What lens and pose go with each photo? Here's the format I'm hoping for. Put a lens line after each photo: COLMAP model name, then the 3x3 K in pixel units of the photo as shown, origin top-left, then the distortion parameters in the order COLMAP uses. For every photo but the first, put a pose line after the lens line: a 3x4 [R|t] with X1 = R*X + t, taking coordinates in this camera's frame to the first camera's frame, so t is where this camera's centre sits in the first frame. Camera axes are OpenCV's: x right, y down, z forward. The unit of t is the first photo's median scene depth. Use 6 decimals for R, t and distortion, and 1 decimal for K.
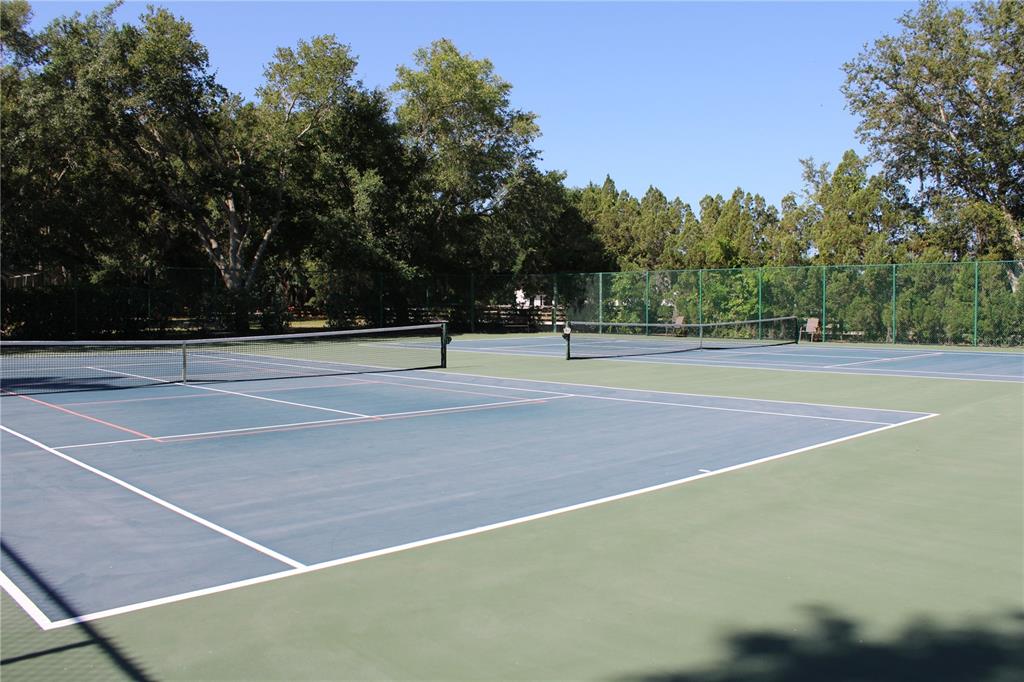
lens RADIAL K [[869.3, 0, 522.0], [0, 869.3, 338.4], [0, 0, 1]] dist [-0.152563, 0.158908]
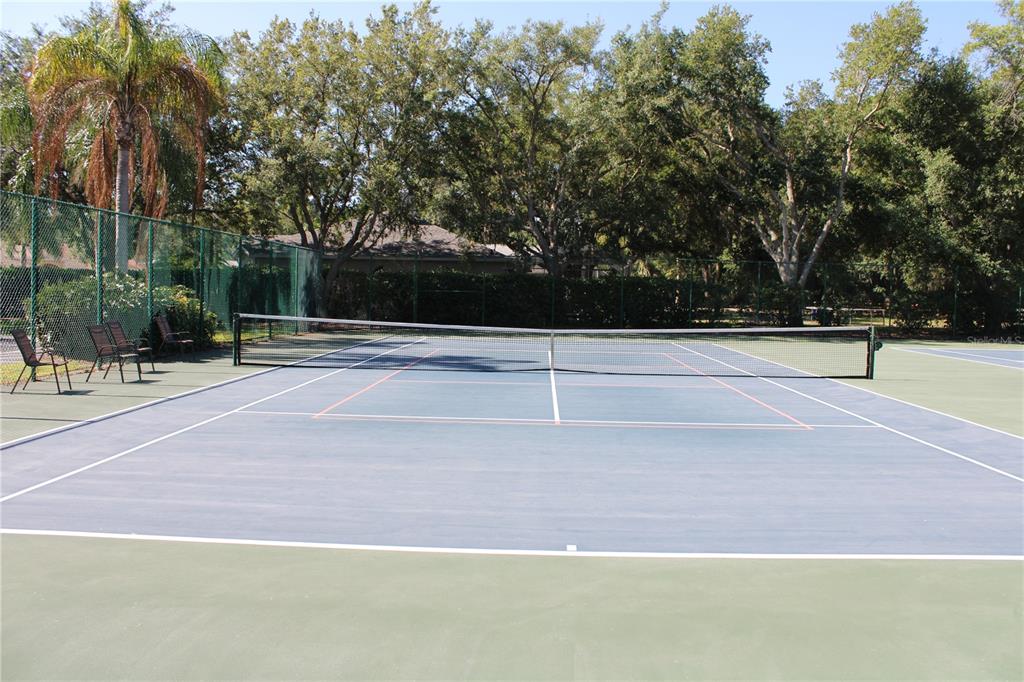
lens RADIAL K [[869.3, 0, 522.0], [0, 869.3, 338.4], [0, 0, 1]] dist [-0.152563, 0.158908]
pose [[0.715598, 0.055768, -0.696283, 0.125044], [-0.051035, 0.998318, 0.027508, -0.005526], [0.696645, 0.015850, 0.717241, 0.090963]]
